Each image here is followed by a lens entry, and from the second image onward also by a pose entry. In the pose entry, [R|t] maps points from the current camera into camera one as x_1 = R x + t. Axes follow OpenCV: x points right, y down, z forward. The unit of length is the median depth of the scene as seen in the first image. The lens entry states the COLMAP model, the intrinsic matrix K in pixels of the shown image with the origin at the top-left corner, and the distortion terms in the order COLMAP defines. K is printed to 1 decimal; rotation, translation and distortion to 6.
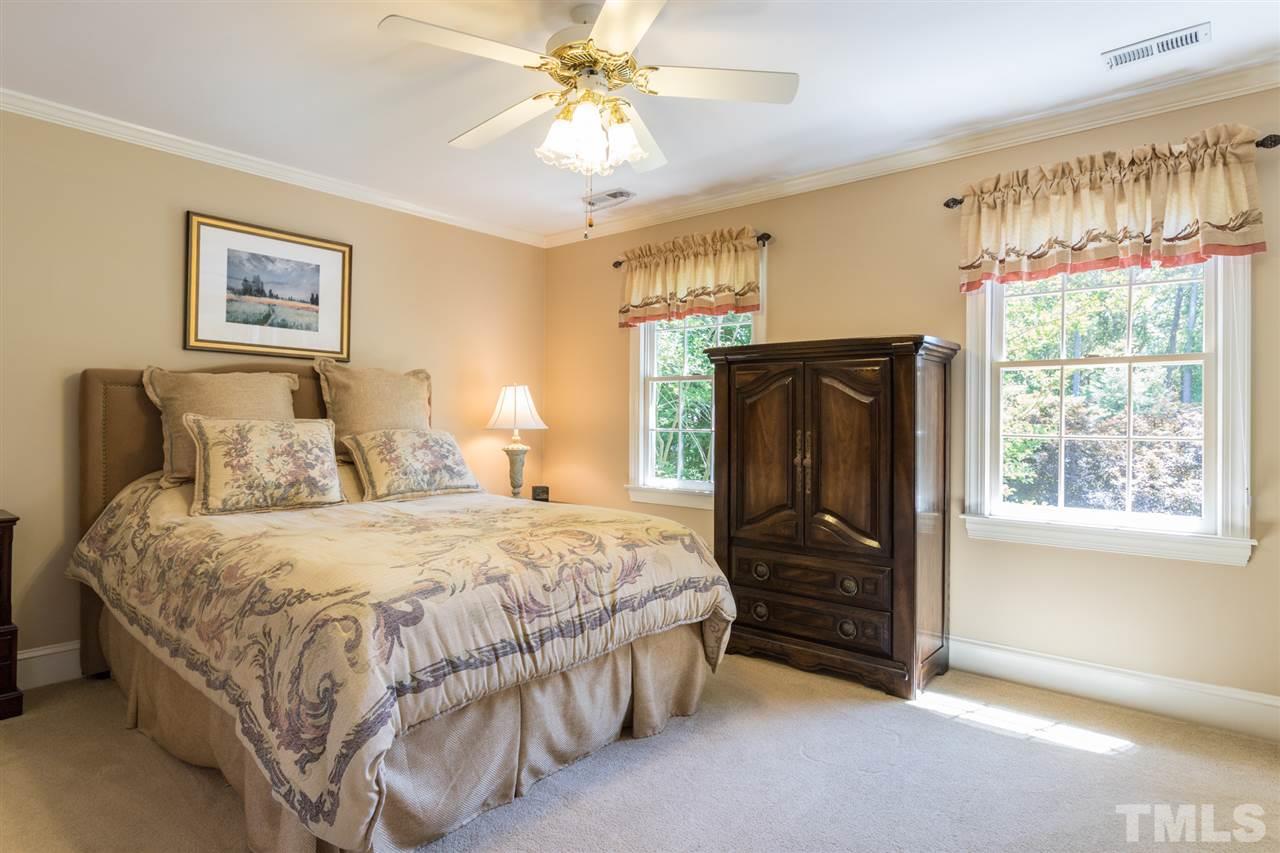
lens RADIAL K [[731.0, 0, 634.8], [0, 731.0, 437.5], [0, 0, 1]] dist [-0.003311, 0.000585]
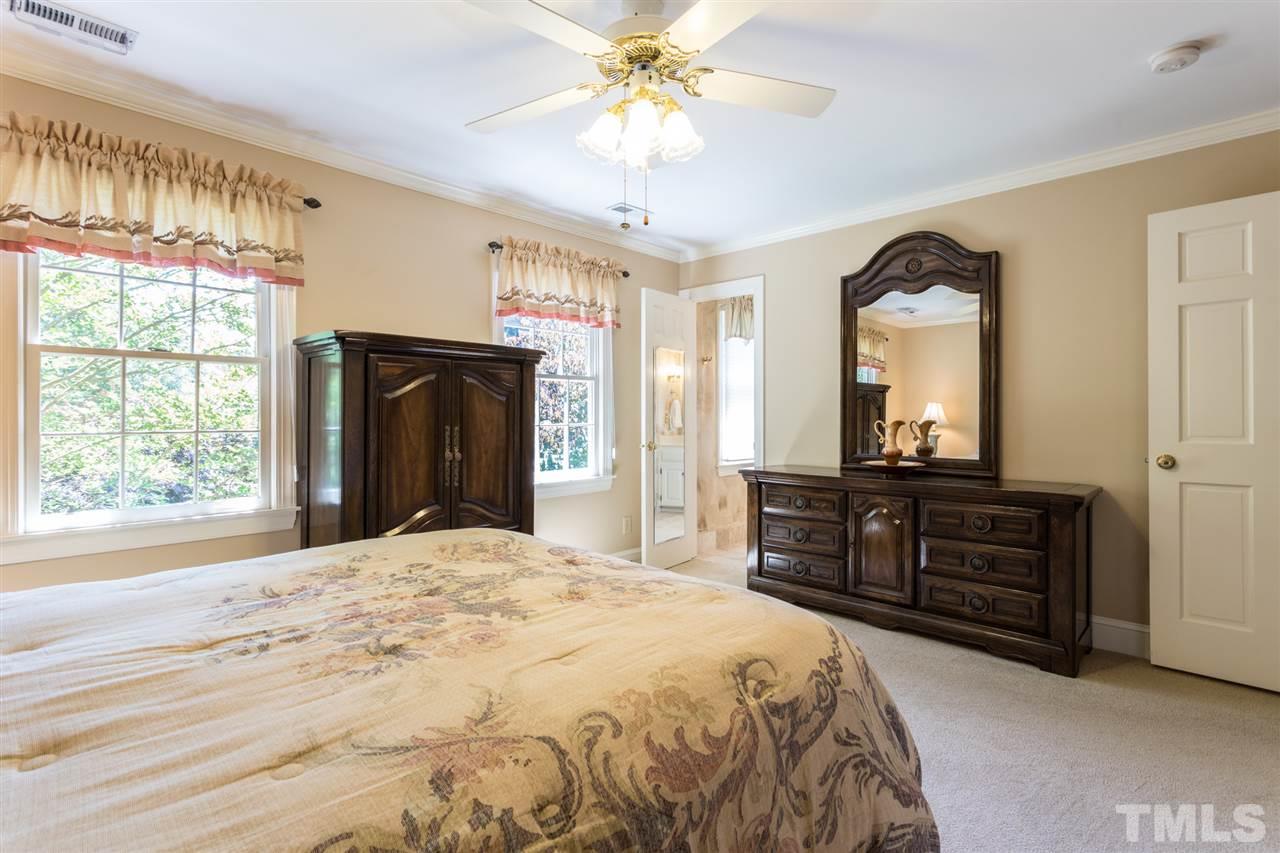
lens RADIAL K [[639.8, 0, 642.4], [0, 639.8, 408.7], [0, 0, 1]] dist [0.030706, 0.000226]
pose [[0.025580, -0.007772, 0.999643, -0.677118], [0.015598, 0.999851, 0.007375, -0.037179], [-0.999551, 0.015404, 0.025698, 0.700152]]
